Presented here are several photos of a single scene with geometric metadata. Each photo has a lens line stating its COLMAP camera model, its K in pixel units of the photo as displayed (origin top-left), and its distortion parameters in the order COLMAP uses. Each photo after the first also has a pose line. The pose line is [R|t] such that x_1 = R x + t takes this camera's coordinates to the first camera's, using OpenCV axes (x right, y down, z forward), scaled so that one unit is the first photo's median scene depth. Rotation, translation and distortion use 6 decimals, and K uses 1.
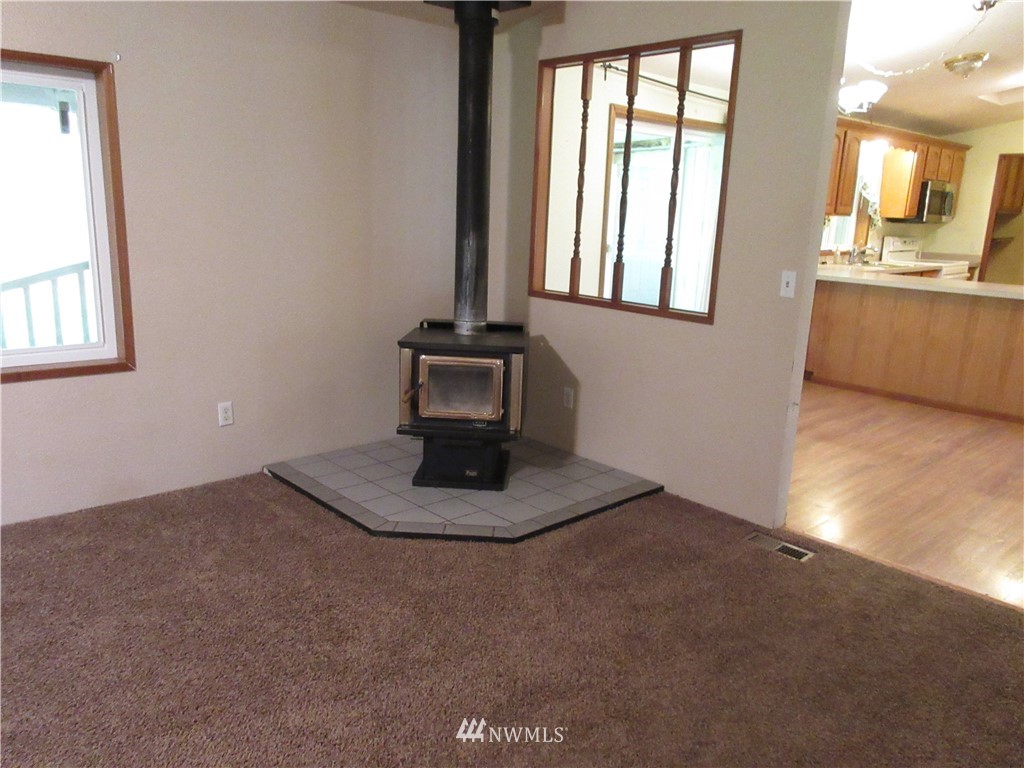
lens RADIAL K [[777.8, 0, 512.4], [0, 777.8, 387.0], [0, 0, 1]] dist [0.027026, -0.006660]
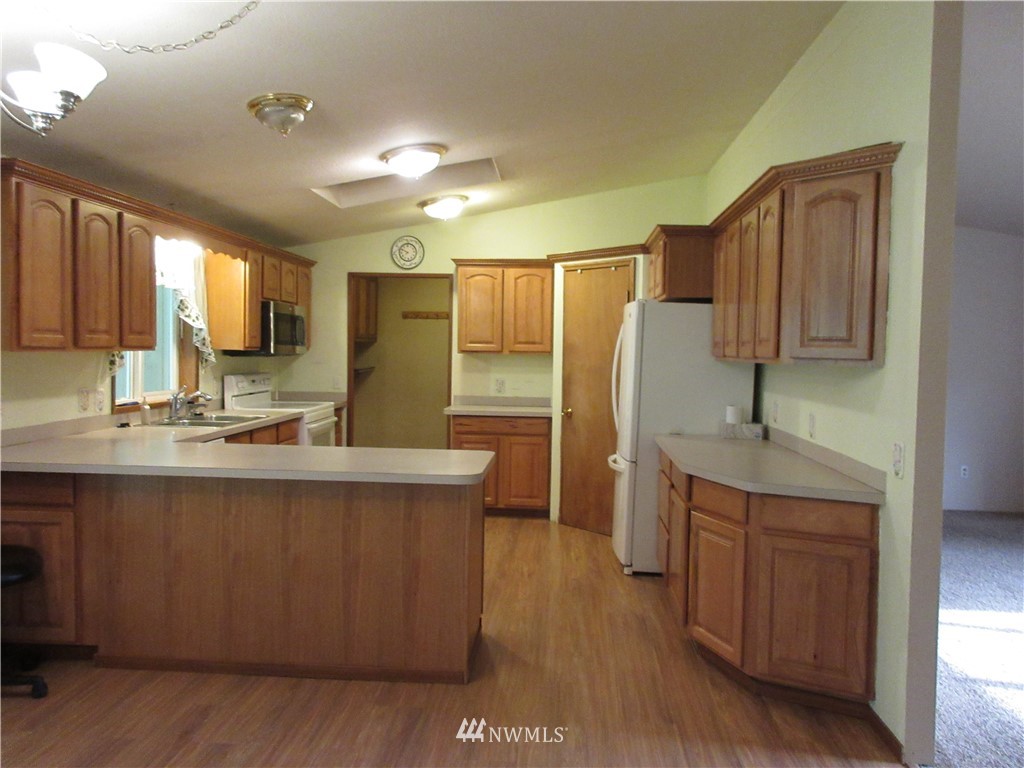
lens RADIAL K [[777.8, 0, 512.4], [0, 777.8, 387.0], [0, 0, 1]] dist [0.027026, -0.006660]
pose [[0.733351, -0.055478, 0.677583, 0.195619], [0.161568, 0.982333, -0.094436, -0.076346], [-0.660373, 0.178731, 0.729358, 0.327525]]
